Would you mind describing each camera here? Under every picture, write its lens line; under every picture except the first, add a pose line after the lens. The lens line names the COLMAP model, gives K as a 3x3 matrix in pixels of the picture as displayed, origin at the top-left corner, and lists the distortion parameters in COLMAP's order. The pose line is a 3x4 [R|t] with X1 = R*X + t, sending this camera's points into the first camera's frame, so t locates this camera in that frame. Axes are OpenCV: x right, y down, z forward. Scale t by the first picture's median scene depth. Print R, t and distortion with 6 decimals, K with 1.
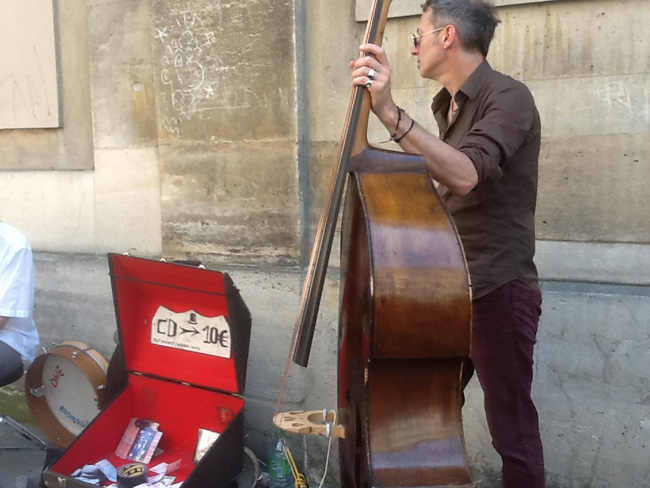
lens RADIAL K [[775.2, 0, 279.9], [0, 775.2, 228.8], [0, 0, 1]] dist [0.019456, -0.085733]
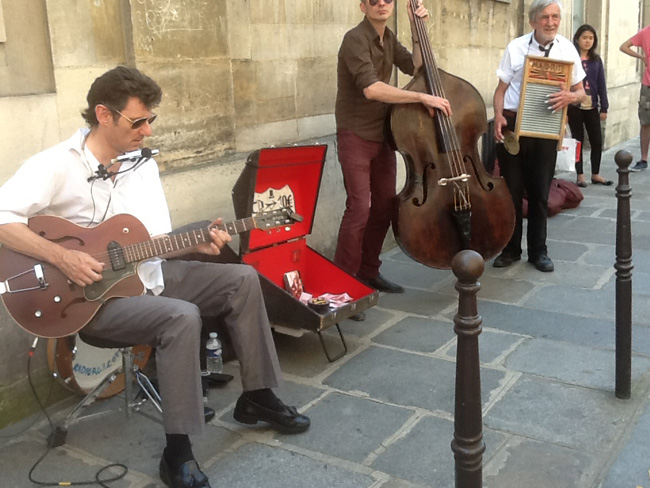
lens RADIAL K [[773.3, 0, 315.6], [0, 773.3, 240.8], [0, 0, 1]] dist [0.008883, 0.003223]
pose [[0.104078, -0.207152, 0.972757, -1.288400], [0.152583, 0.969815, 0.190201, -0.040089], [-0.982795, 0.128631, 0.132544, 0.713288]]
